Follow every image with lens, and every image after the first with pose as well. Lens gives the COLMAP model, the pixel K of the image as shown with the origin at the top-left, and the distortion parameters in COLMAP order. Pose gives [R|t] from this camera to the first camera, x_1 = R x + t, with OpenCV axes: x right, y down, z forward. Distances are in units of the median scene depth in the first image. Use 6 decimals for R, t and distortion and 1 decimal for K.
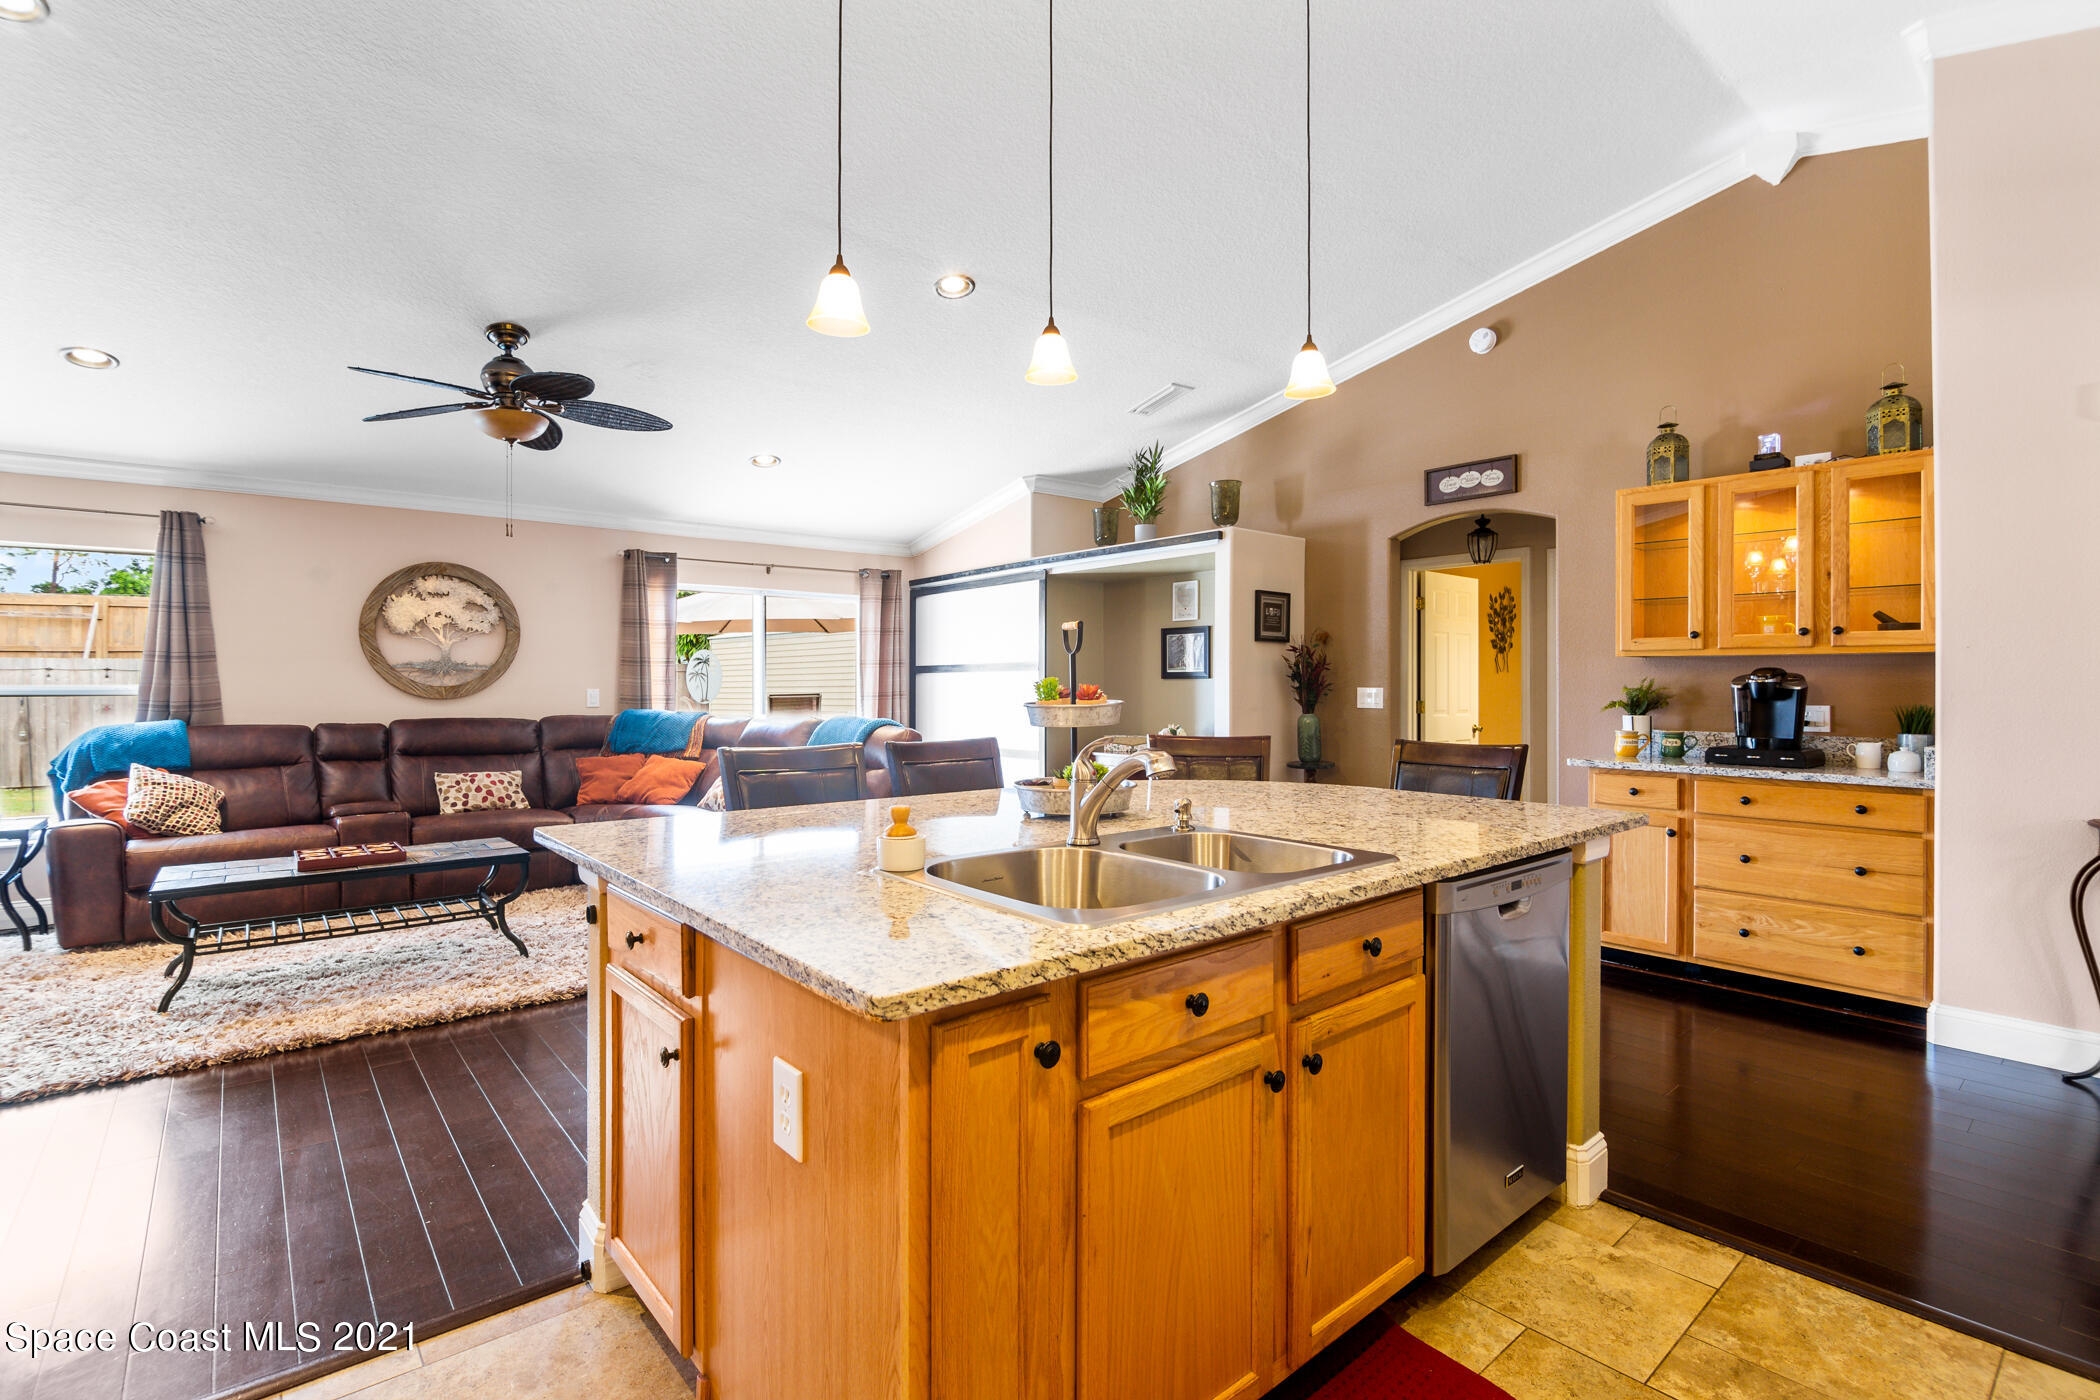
lens RADIAL K [[976.0, 0, 1057.9], [0, 976.0, 684.5], [0, 0, 1]] dist [-0.008848, -0.003034]
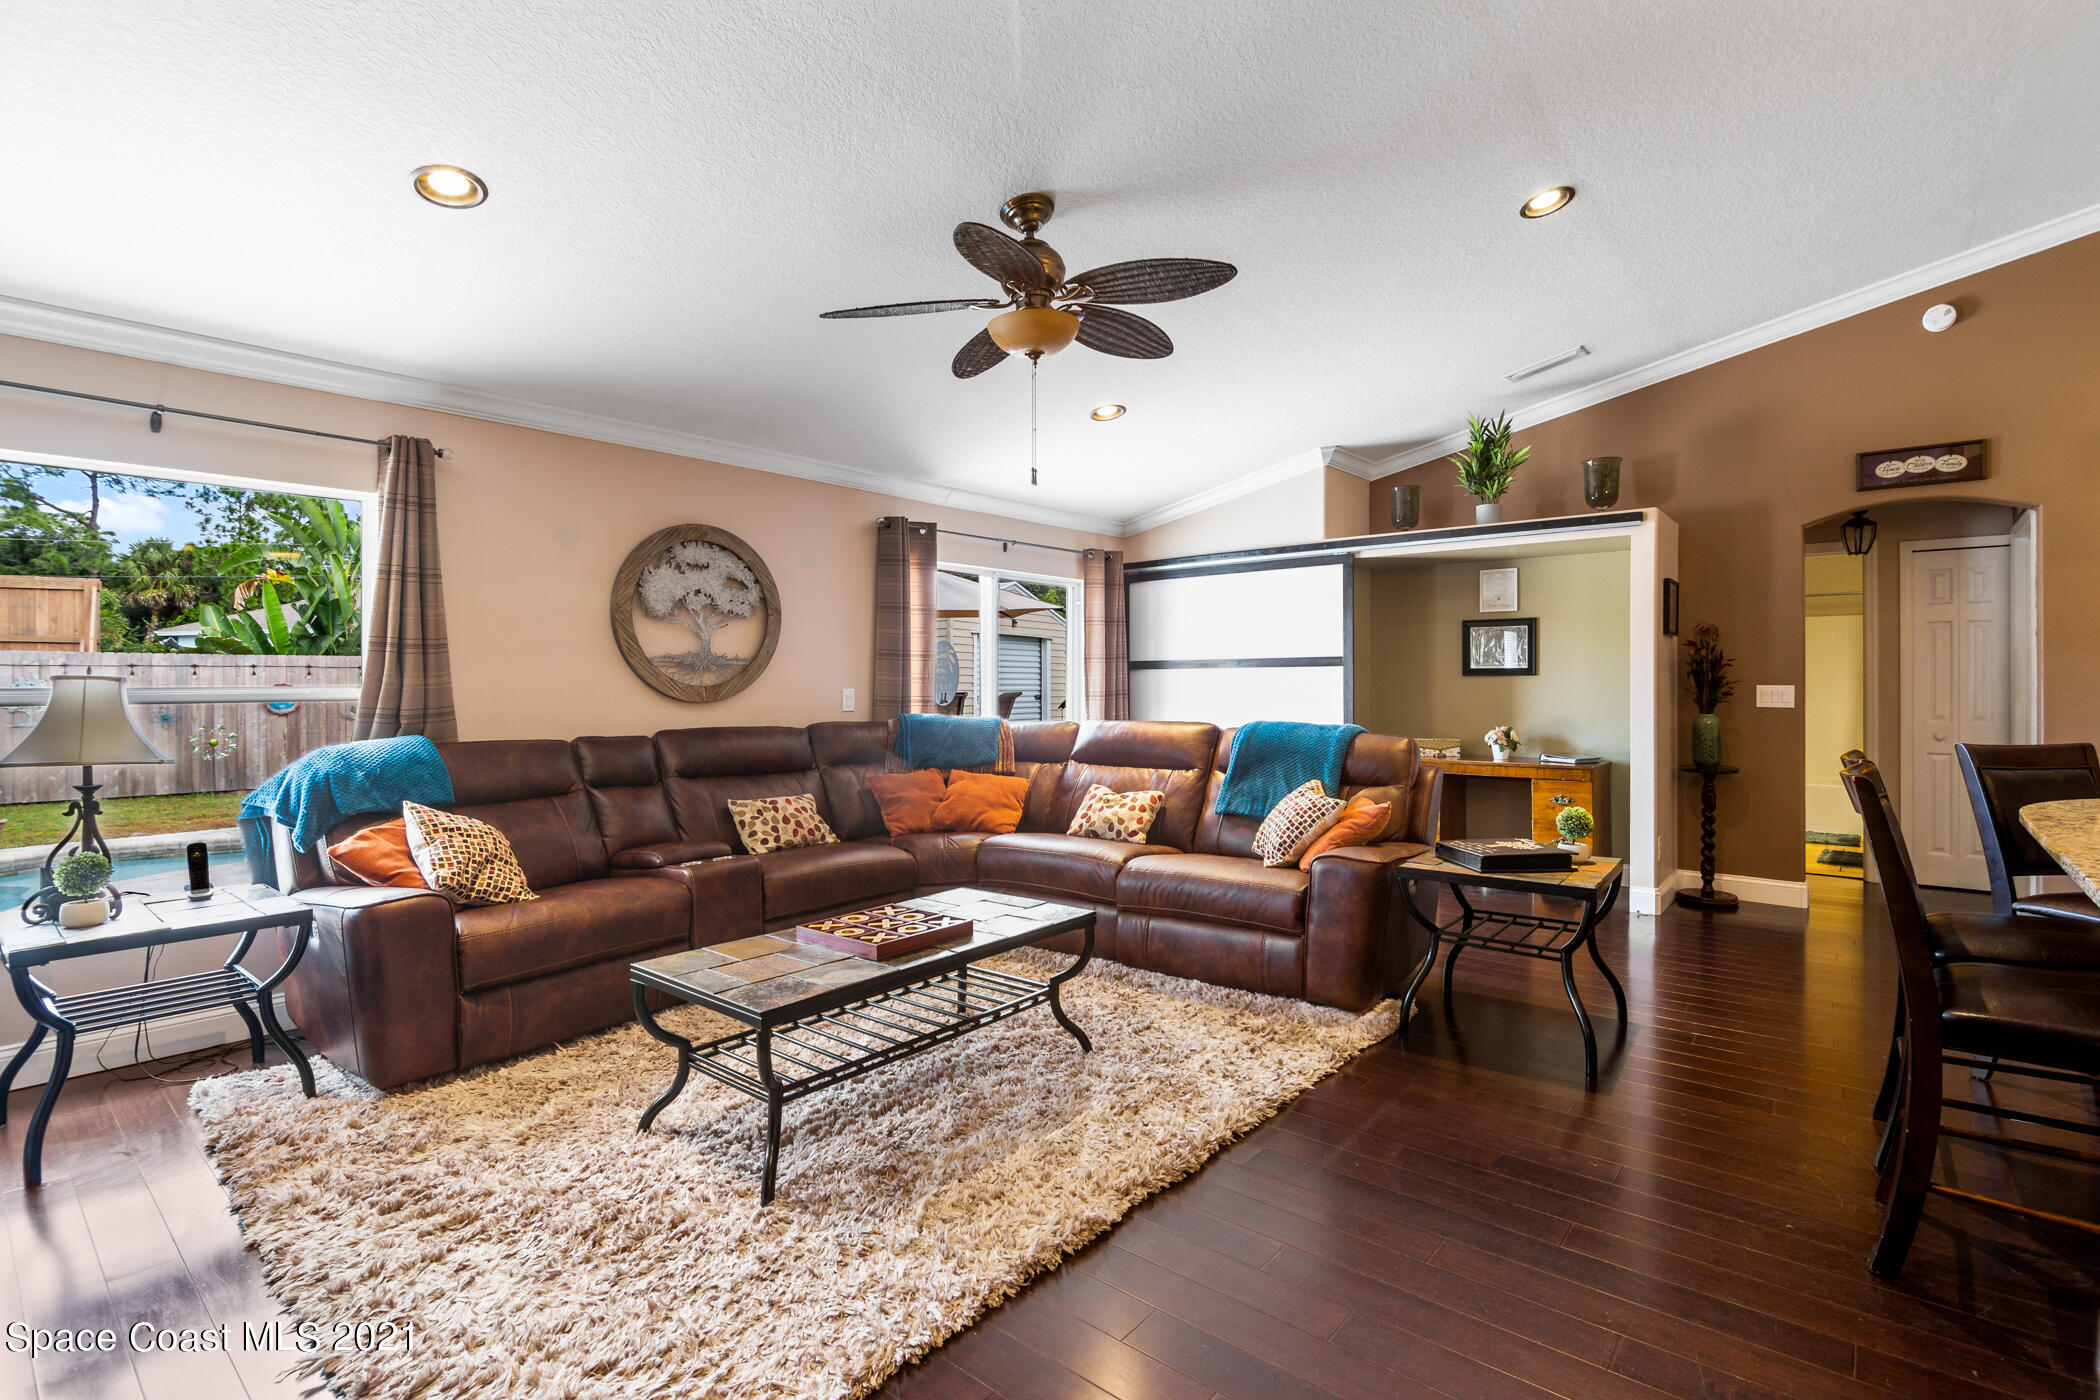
lens RADIAL K [[976.0, 0, 1062.5], [0, 976.0, 686.6], [0, 0, 1]] dist [-0.008848, -0.003034]
pose [[0.985196, -0.002675, 0.171409, -0.487856], [0.001533, 0.999976, 0.006799, -0.002615], [-0.171423, -0.006435, 0.985176, 0.192455]]
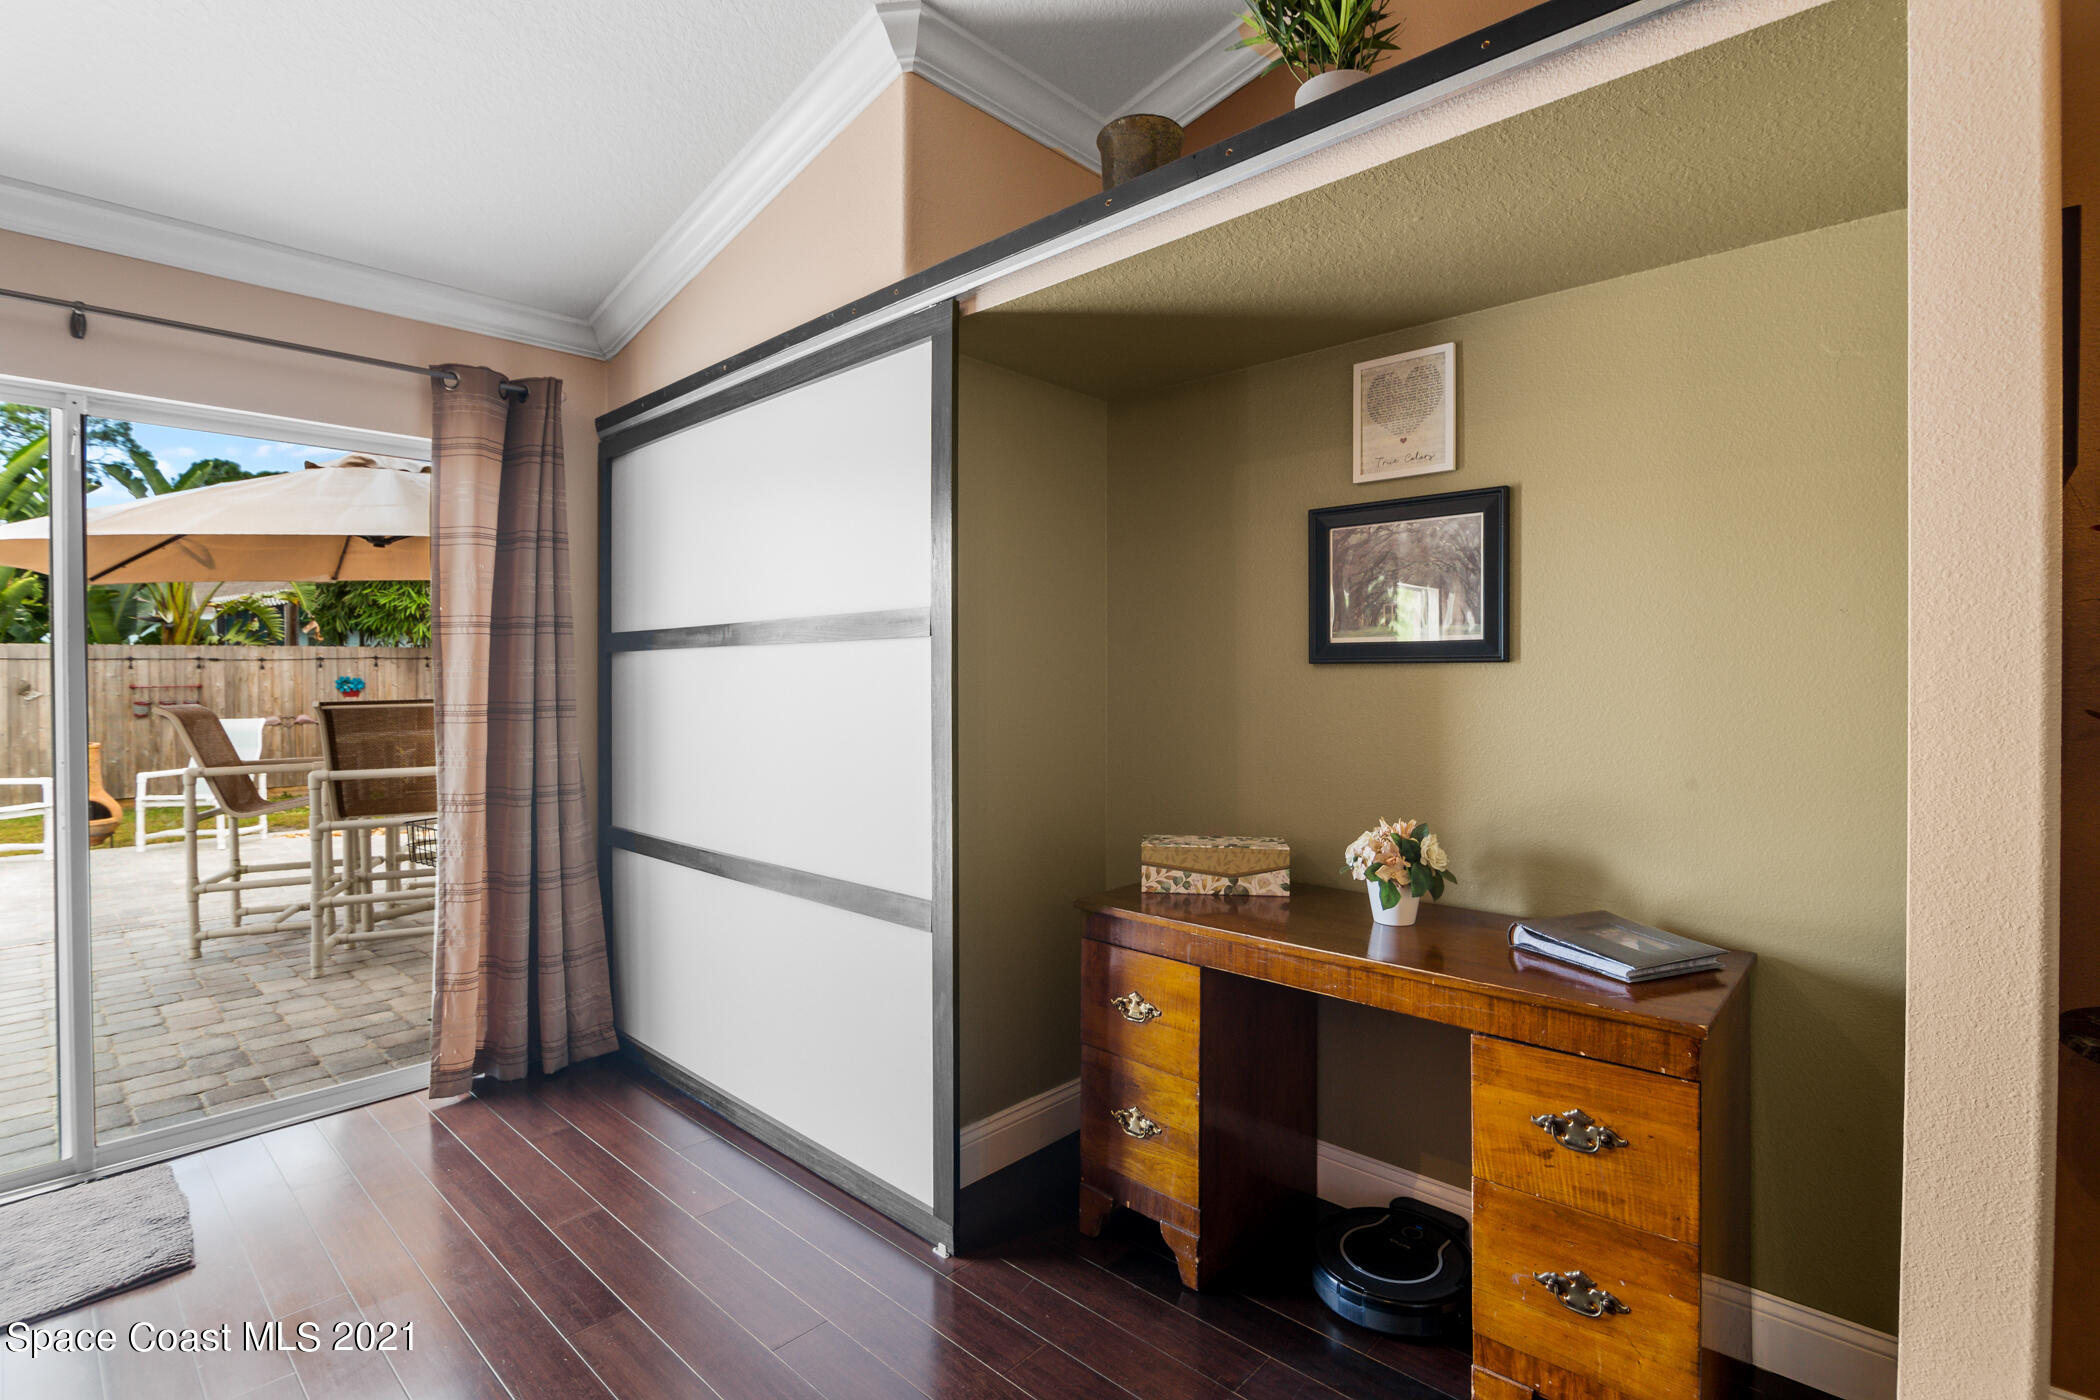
lens RADIAL K [[976.0, 0, 1060.4], [0, 976.0, 683.1], [0, 0, 1]] dist [-0.008848, -0.003034]
pose [[0.991715, -0.004886, 0.128365, -0.022068], [0.003438, 0.999928, 0.011498, -0.003513], [-0.128412, -0.010961, 0.991660, 0.797659]]
